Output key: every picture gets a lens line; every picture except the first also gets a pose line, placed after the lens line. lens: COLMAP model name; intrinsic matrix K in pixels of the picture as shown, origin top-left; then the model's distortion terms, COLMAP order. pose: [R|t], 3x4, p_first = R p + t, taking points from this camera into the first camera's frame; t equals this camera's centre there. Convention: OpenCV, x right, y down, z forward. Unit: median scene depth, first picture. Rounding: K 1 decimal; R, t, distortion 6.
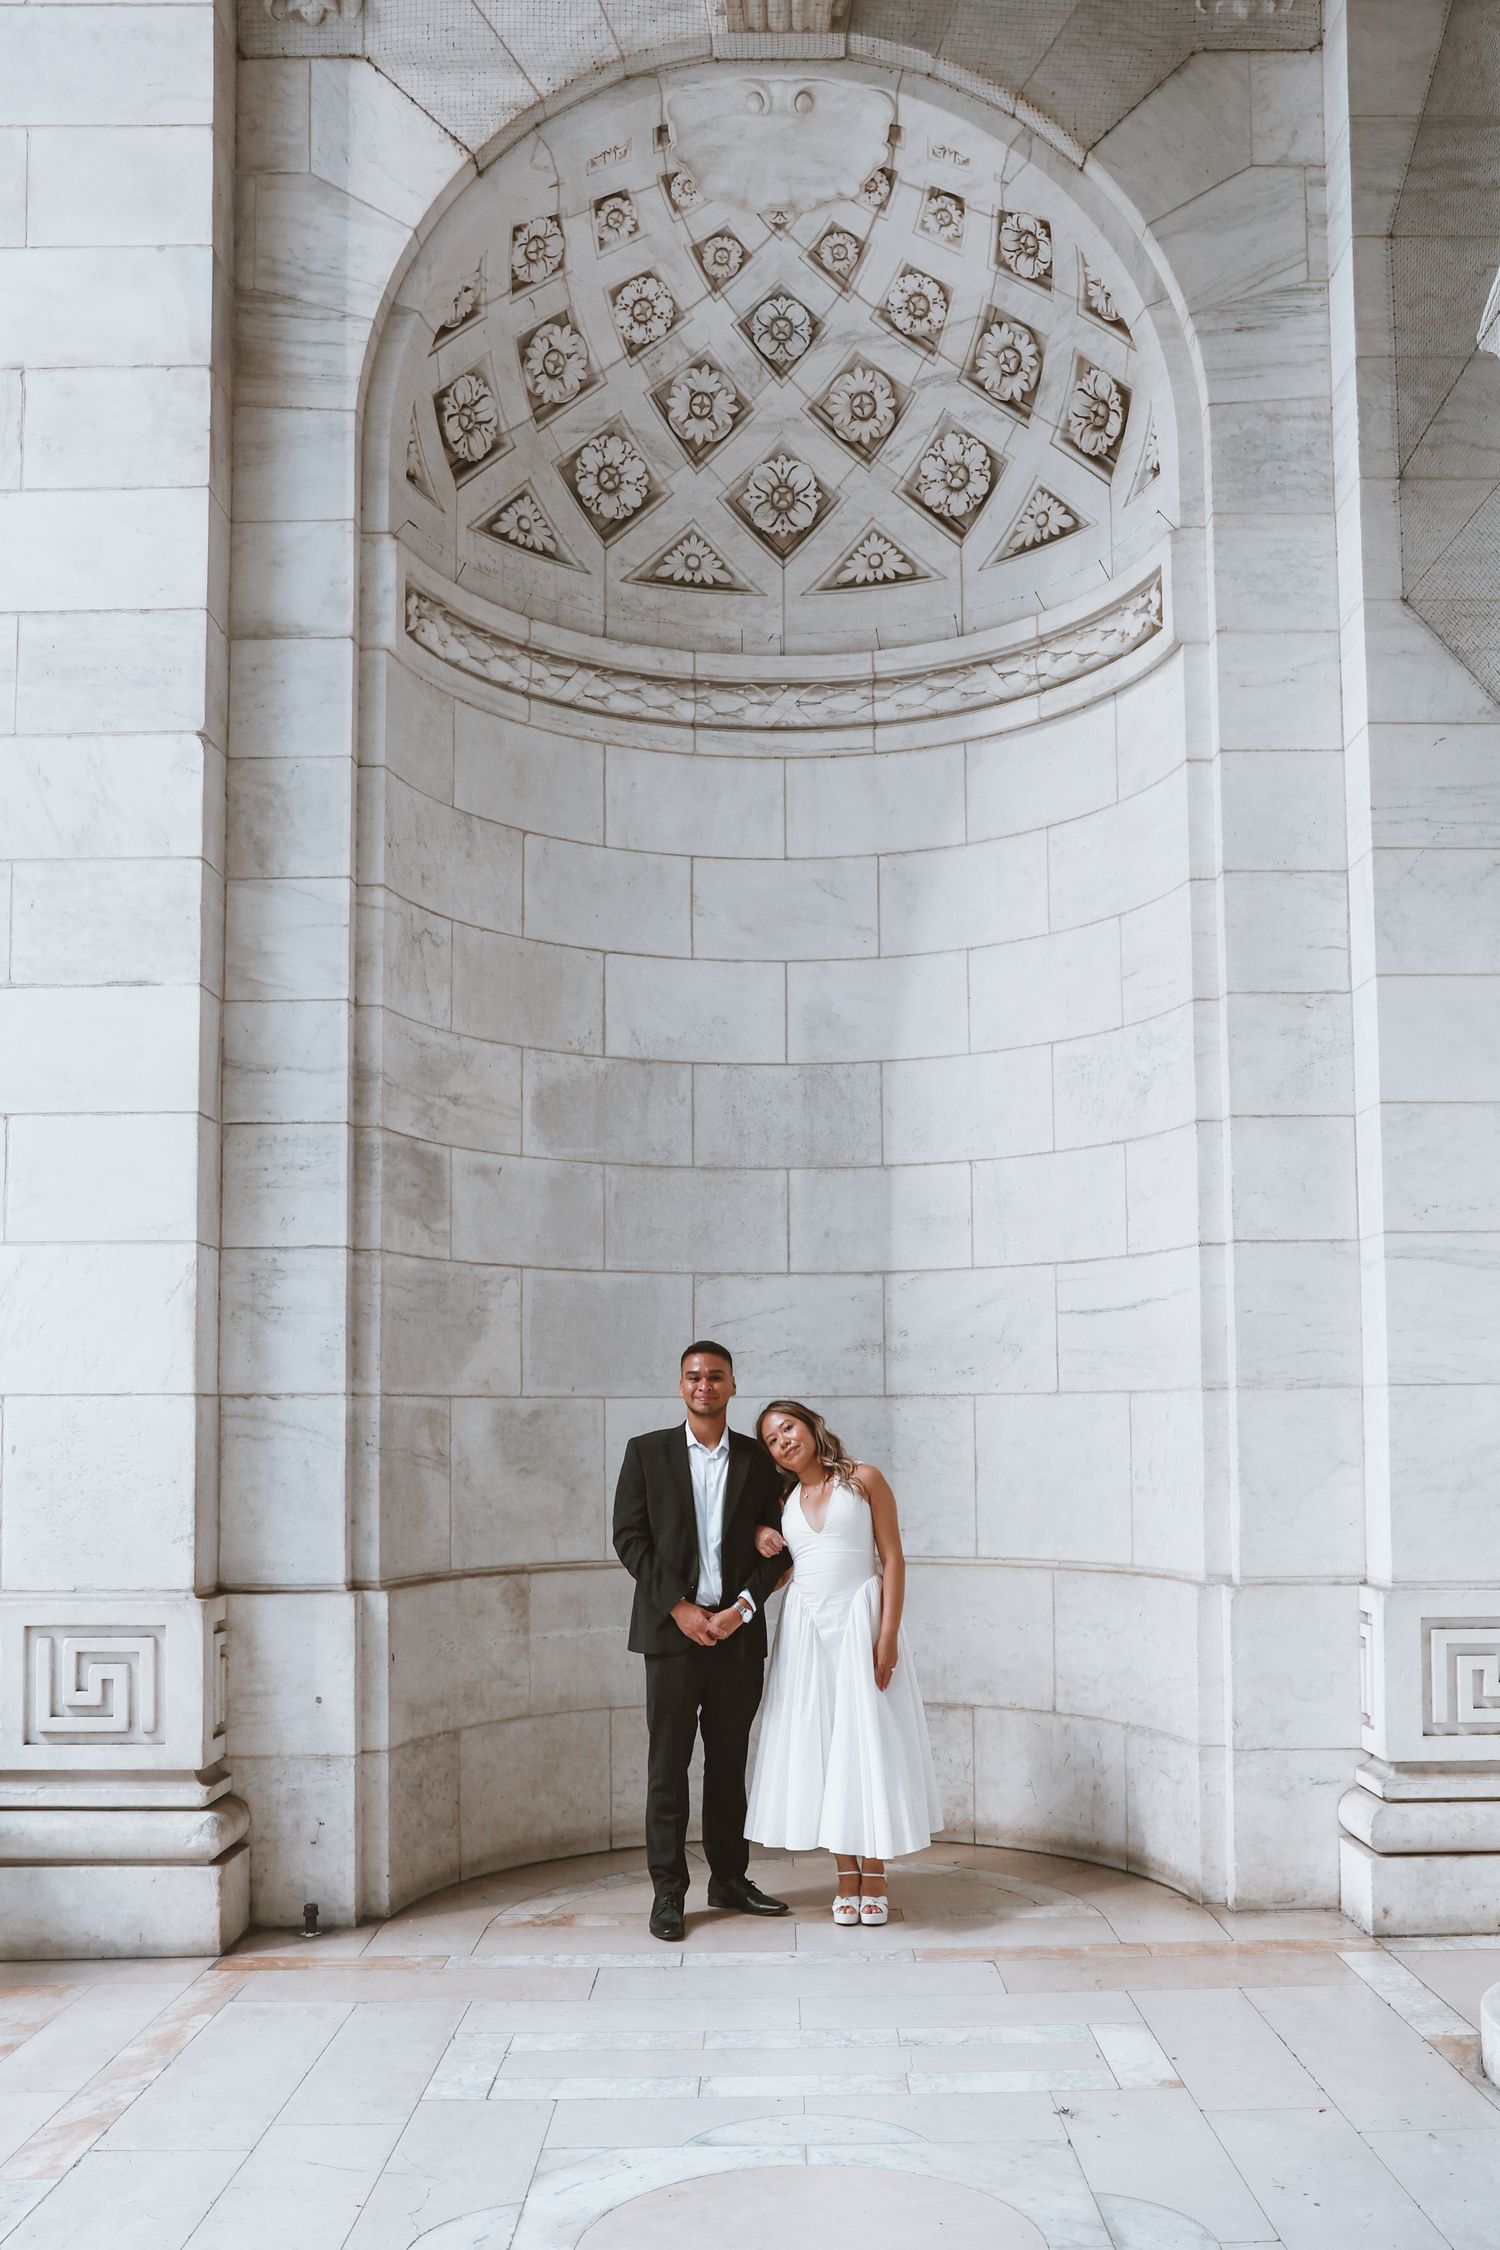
lens RADIAL K [[2936.6, 0, 750.0], [0, 2936.6, 1125.0], [0, 0, 1]] dist [-0.043165, 0.035454]
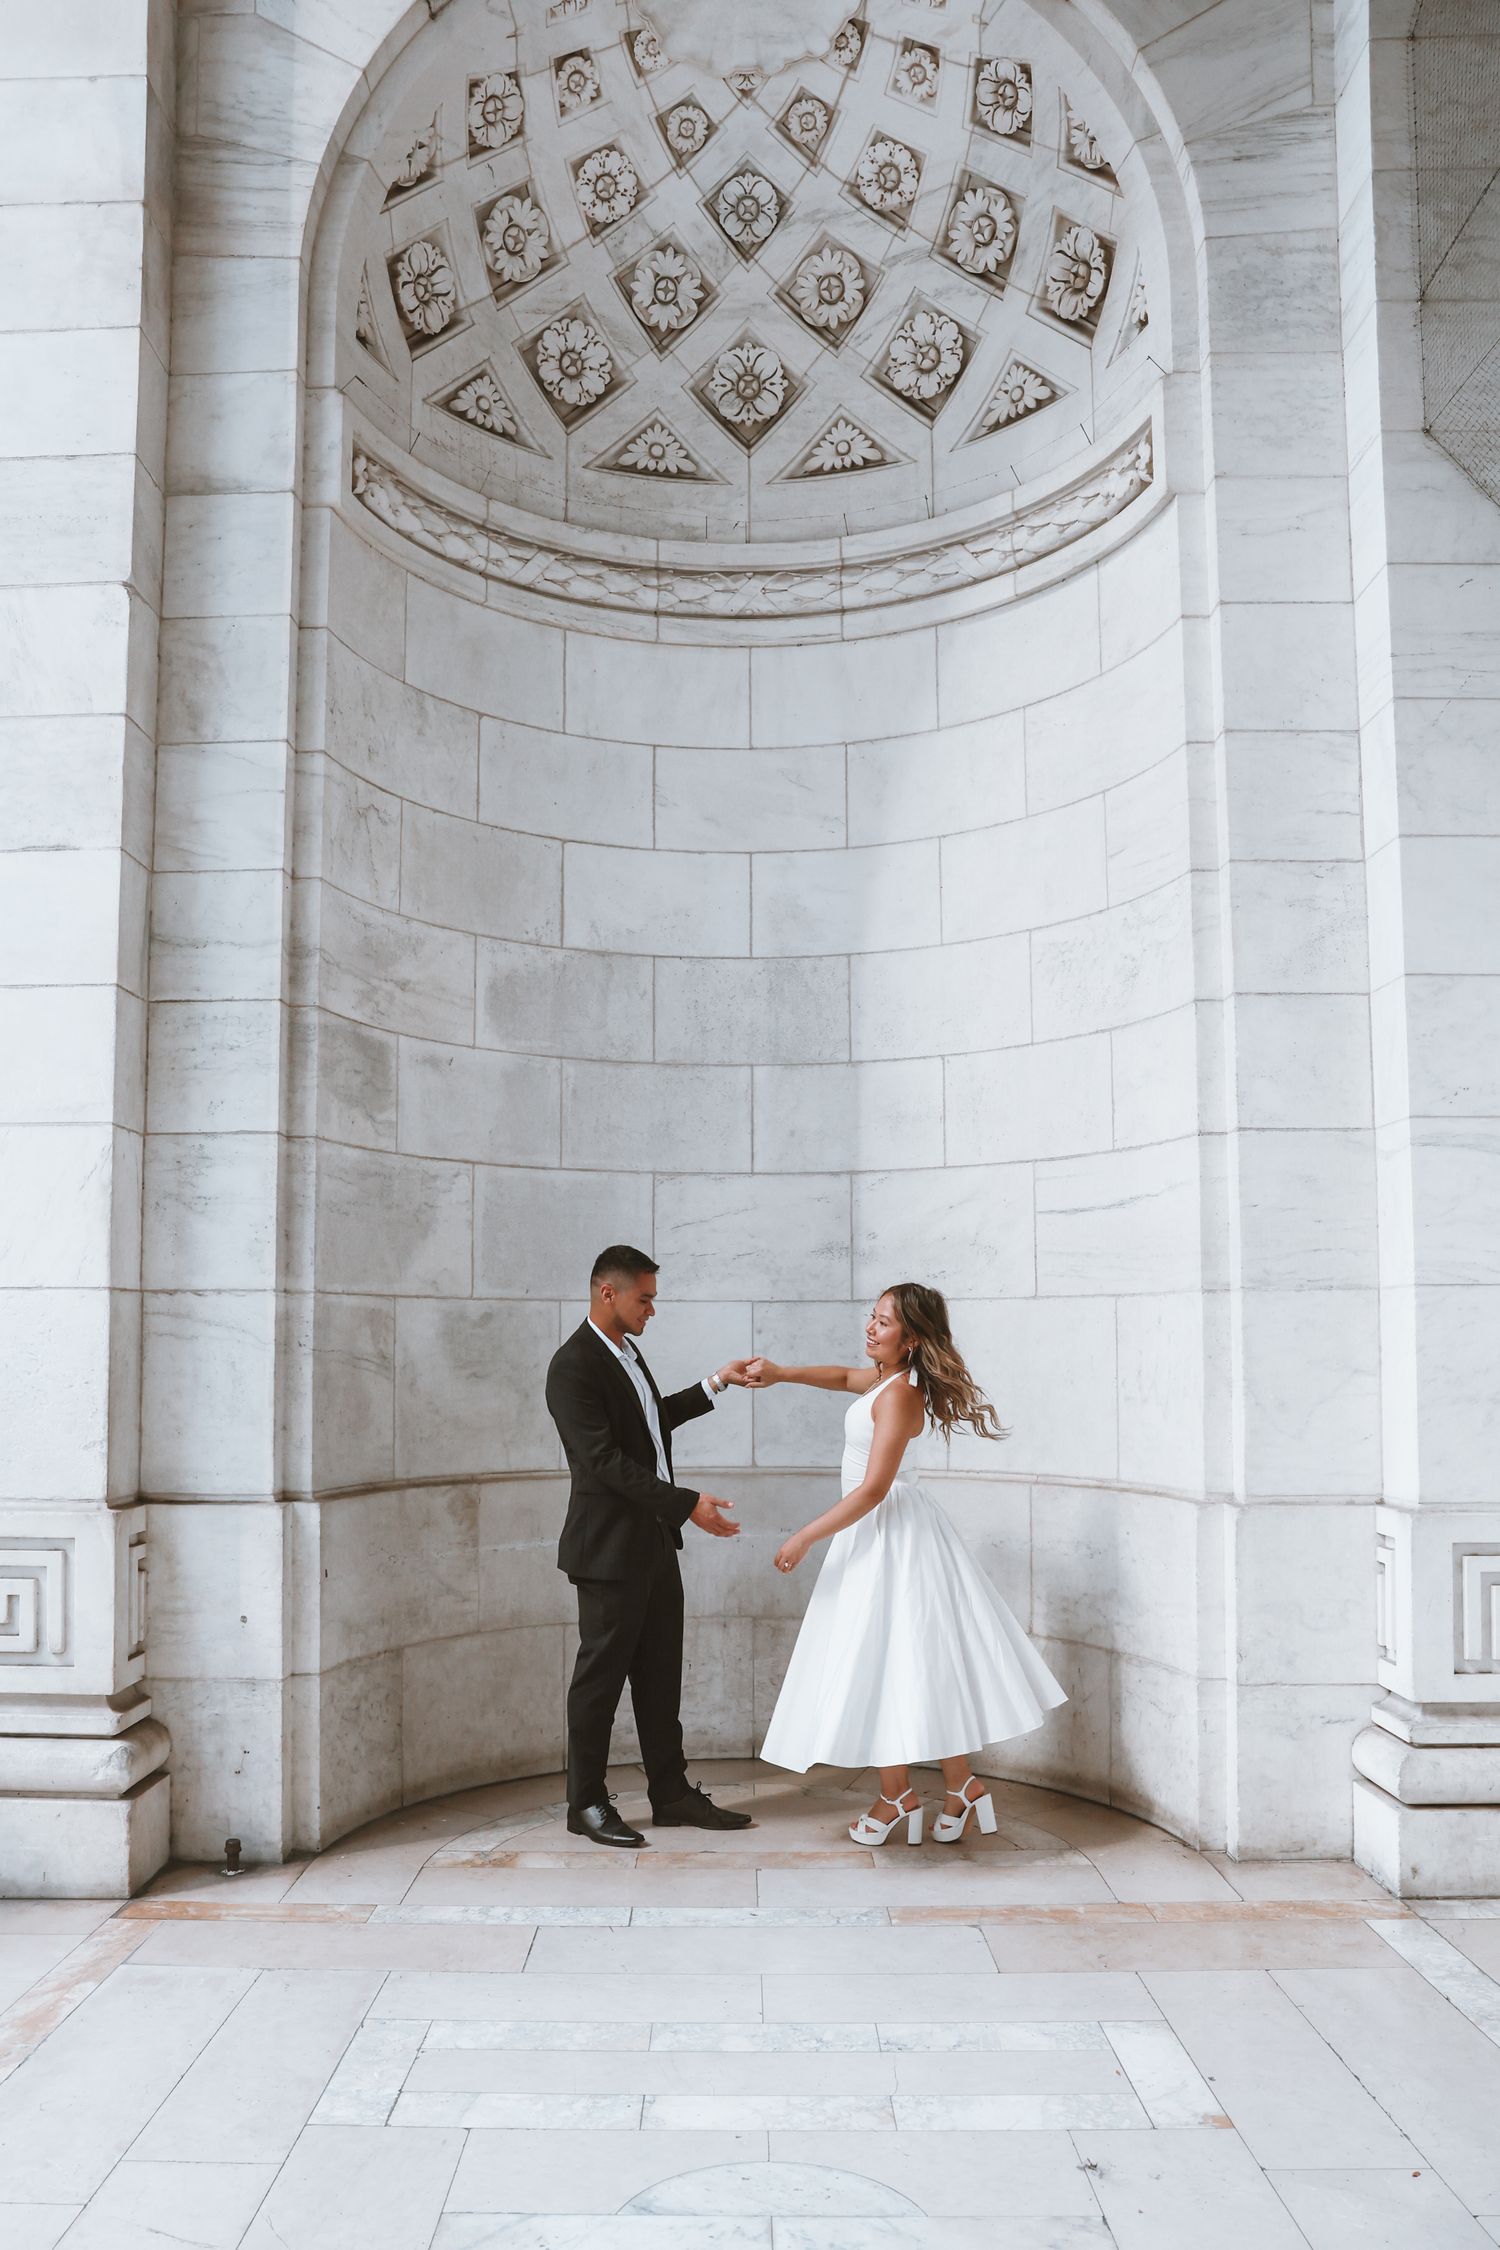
lens RADIAL K [[2399.5, 0, 641.0], [0, 2399.5, 1094.5], [0, 0, 1]] dist [-0.105059, 0.218524]
pose [[0.999480, 0.004117, -0.031966, 0.001883], [-0.004206, 0.999987, -0.002729, 0.029435], [0.031955, 0.002862, 0.999485, 0.231593]]
